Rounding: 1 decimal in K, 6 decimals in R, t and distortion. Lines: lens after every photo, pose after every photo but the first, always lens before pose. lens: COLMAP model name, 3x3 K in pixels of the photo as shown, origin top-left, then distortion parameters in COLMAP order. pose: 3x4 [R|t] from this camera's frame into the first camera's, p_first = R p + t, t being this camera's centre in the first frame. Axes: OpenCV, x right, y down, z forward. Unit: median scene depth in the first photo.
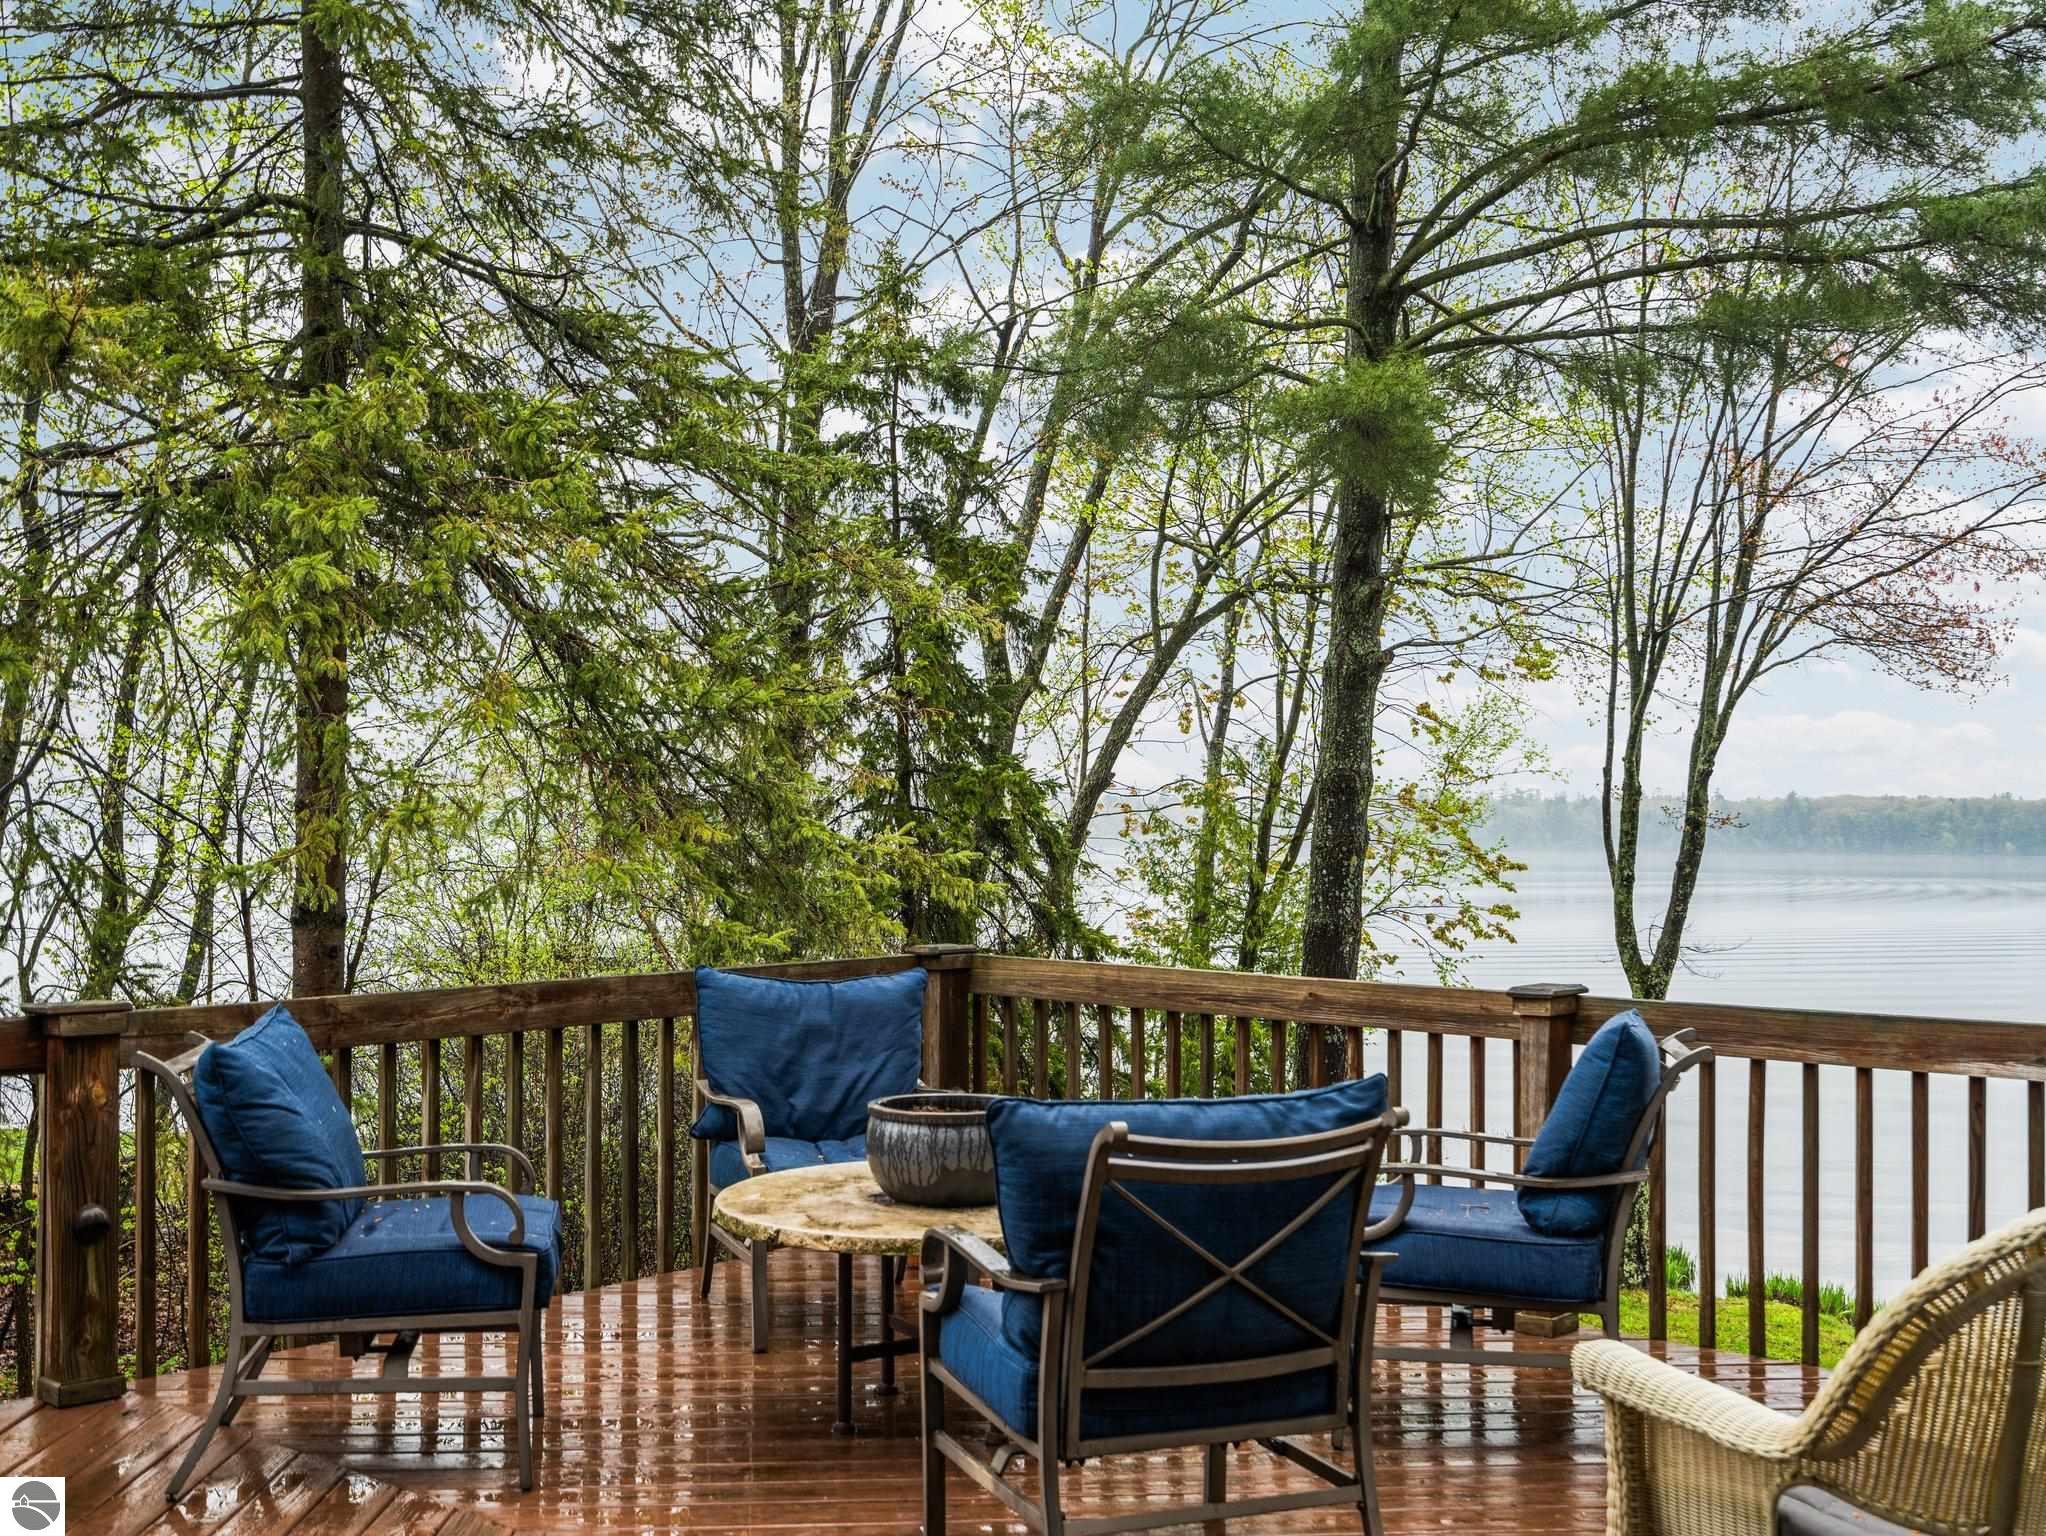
lens RADIAL K [[2149.5, 0, 1020.9], [0, 2149.5, 842.6], [0, 0, 1]] dist [0.035300, -0.037811]
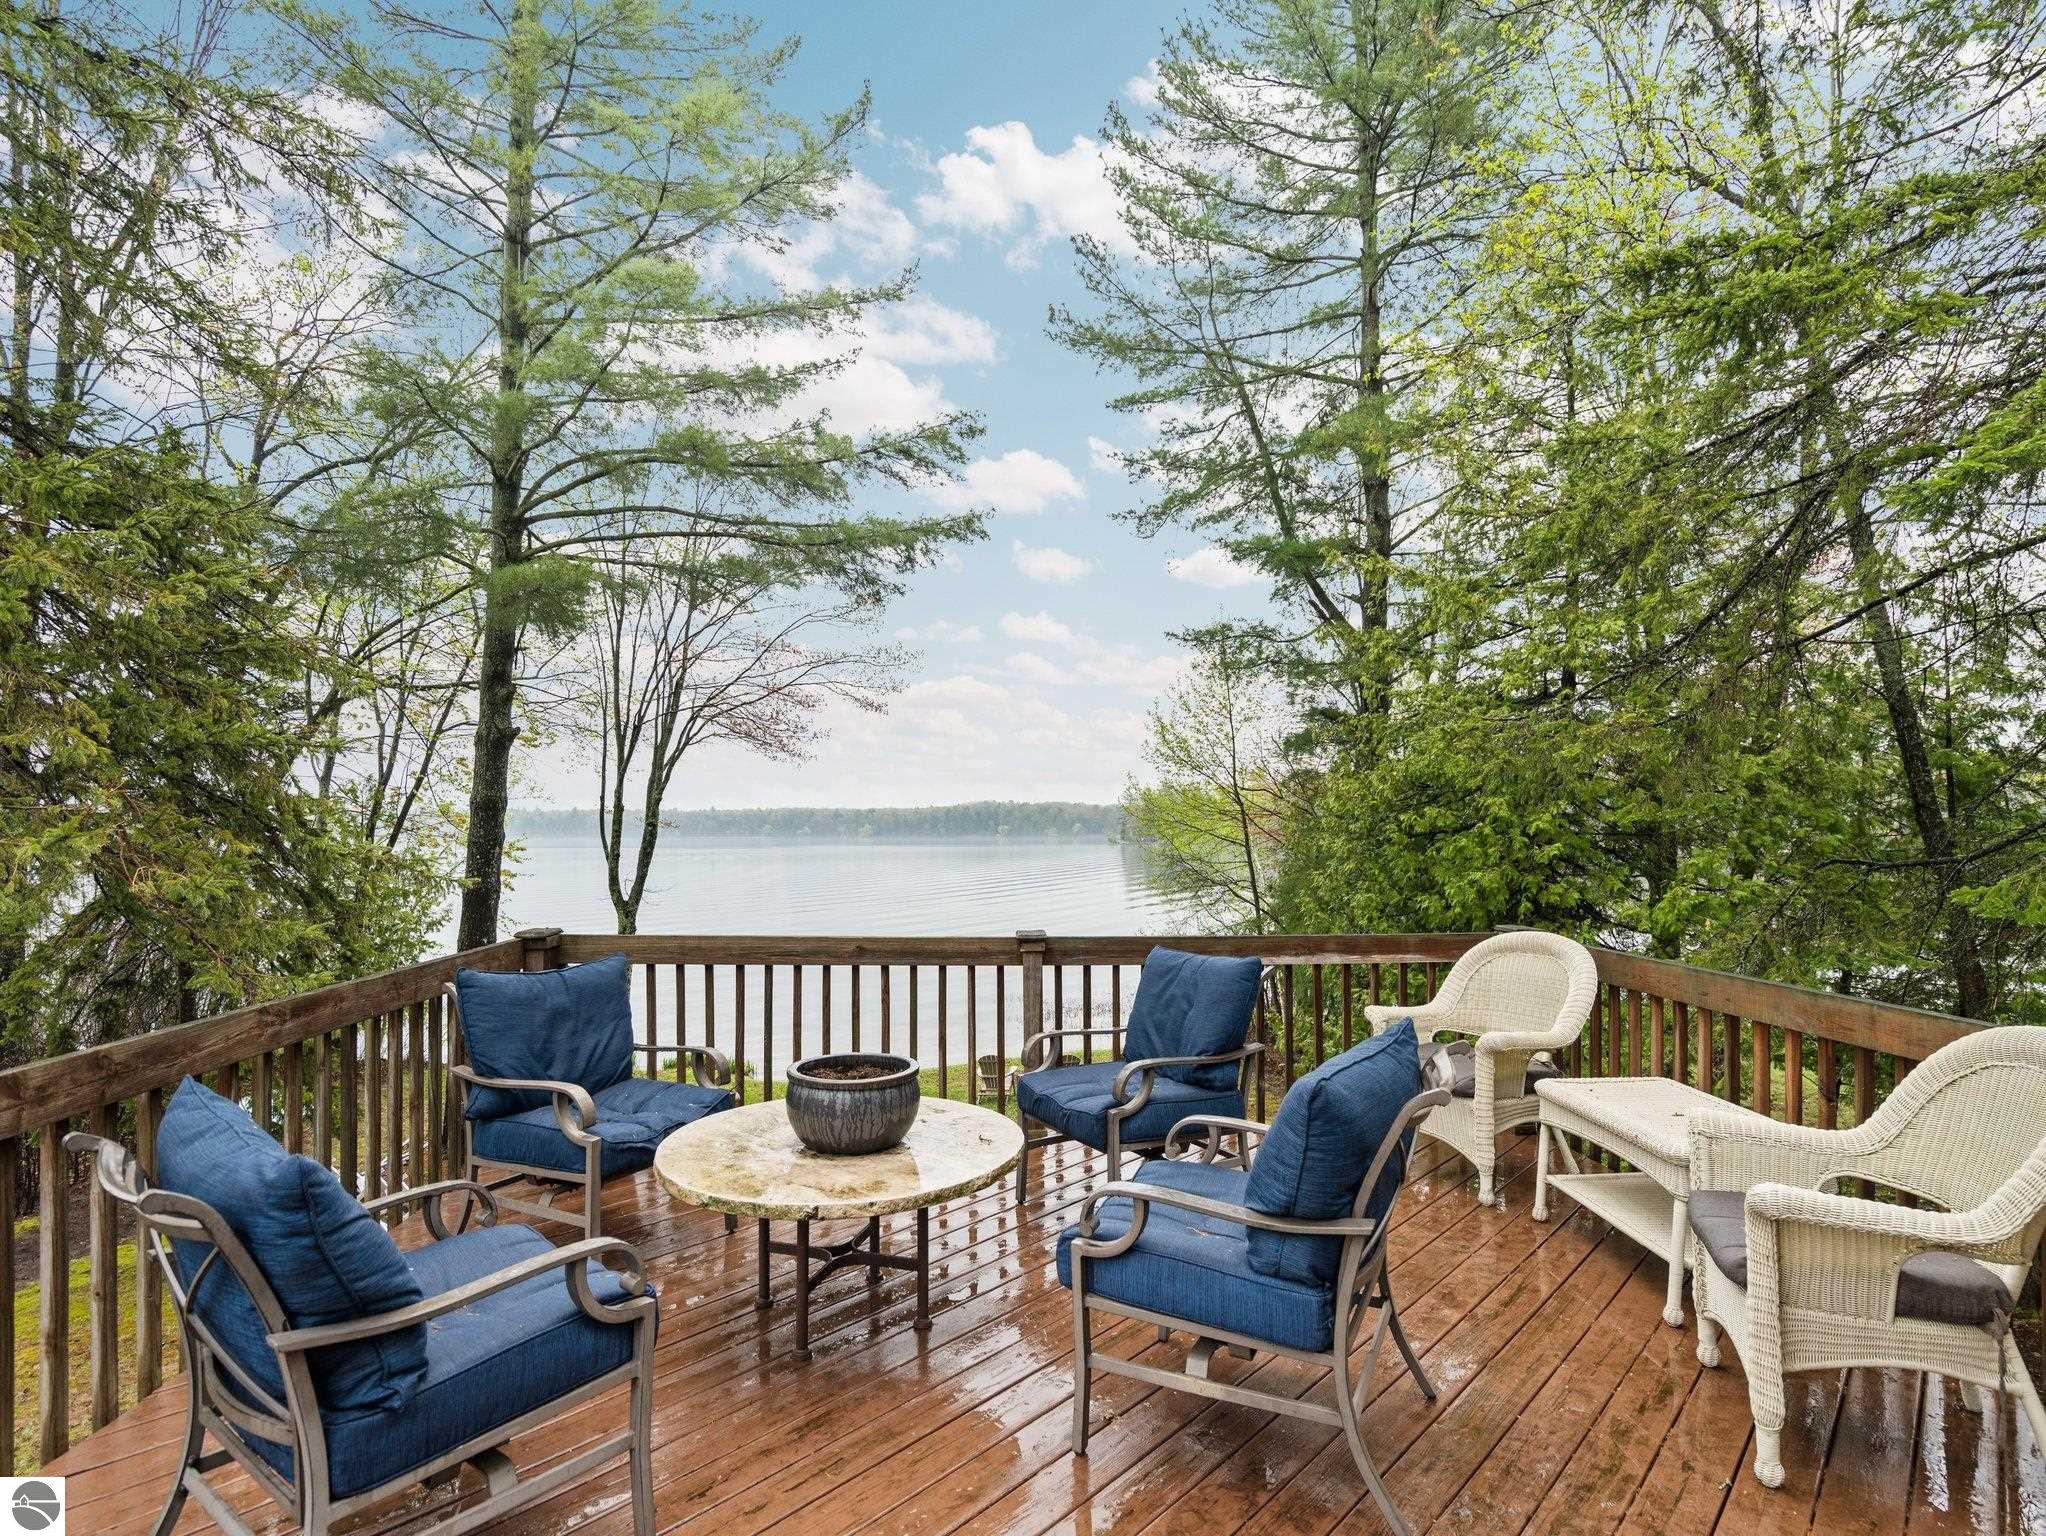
lens RADIAL K [[1050.1, 0, 1024.4], [0, 1050.1, 811.4], [0, 0, 1]] dist [-0.006759, 0.000699]
pose [[0.744796, 0.001505, 0.667291, -0.110470], [0.012209, 0.999799, -0.015882, -0.005216], [-0.667181, 0.019976, 0.744628, 0.140164]]
